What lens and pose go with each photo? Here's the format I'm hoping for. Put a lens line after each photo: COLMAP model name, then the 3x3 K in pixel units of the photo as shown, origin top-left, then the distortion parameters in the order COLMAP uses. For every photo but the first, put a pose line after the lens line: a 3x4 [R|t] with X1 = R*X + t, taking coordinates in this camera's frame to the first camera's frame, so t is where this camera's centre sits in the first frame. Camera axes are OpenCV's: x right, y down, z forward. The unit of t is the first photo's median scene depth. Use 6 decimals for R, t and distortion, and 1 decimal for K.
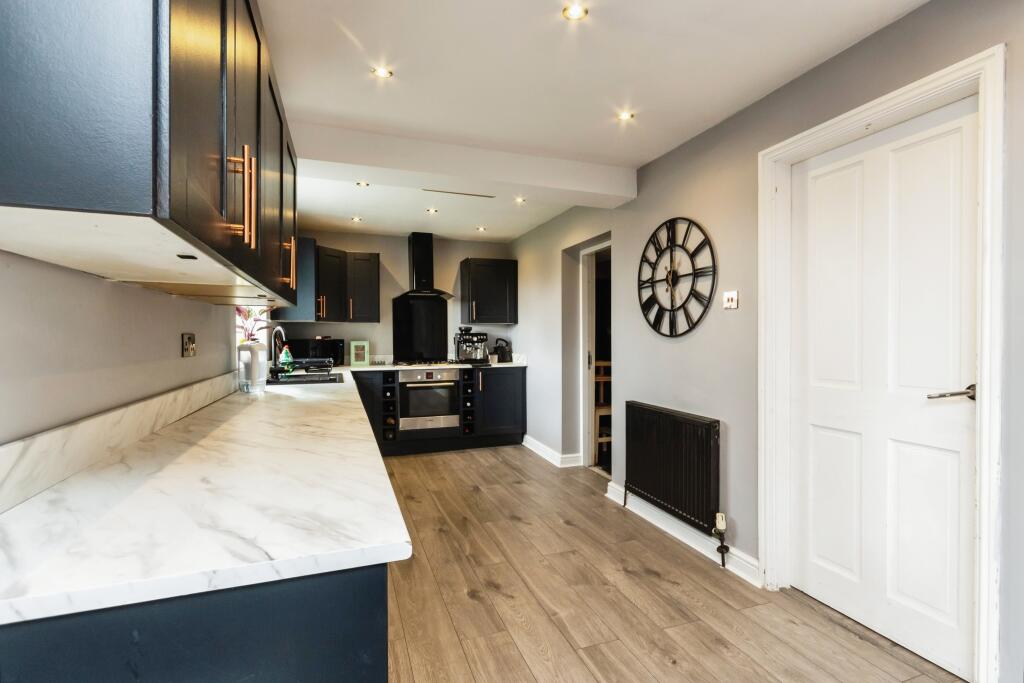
lens RADIAL K [[476.5, 0, 524.6], [0, 476.5, 341.6], [0, 0, 1]] dist [-0.000017, 0.000121]
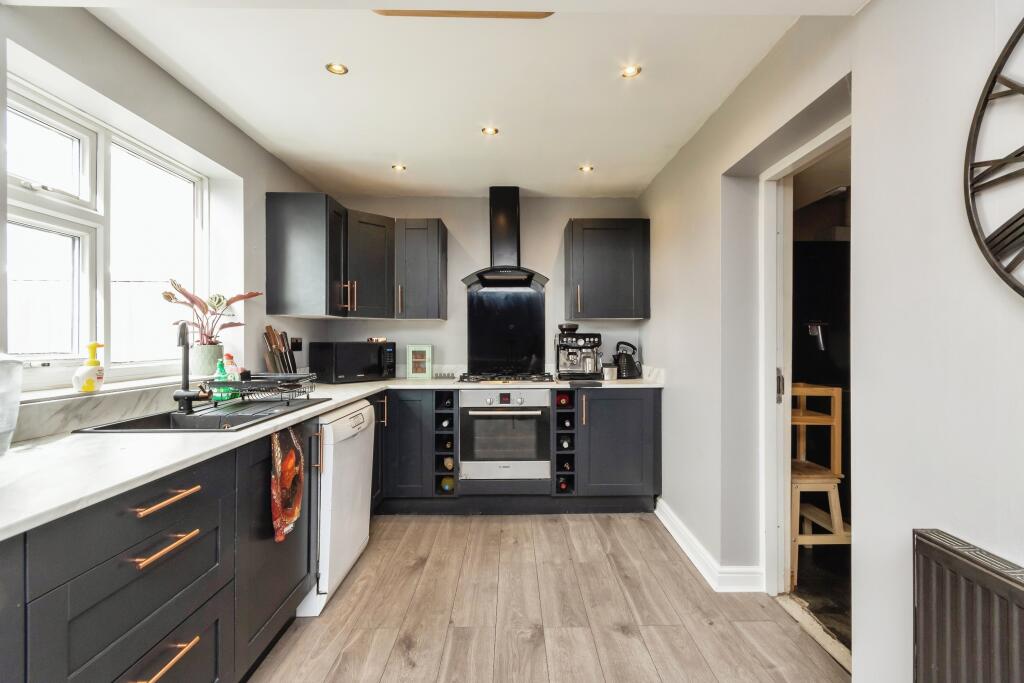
lens RADIAL K [[476.5, 0, 524.6], [0, 476.5, 341.6], [0, 0, 1]] dist [-0.000017, 0.000121]
pose [[0.946066, 0.003622, -0.323954, 0.037475], [-0.005424, 0.999974, -0.004659, -0.003744], [0.323928, 0.006165, 0.946061, 0.378485]]
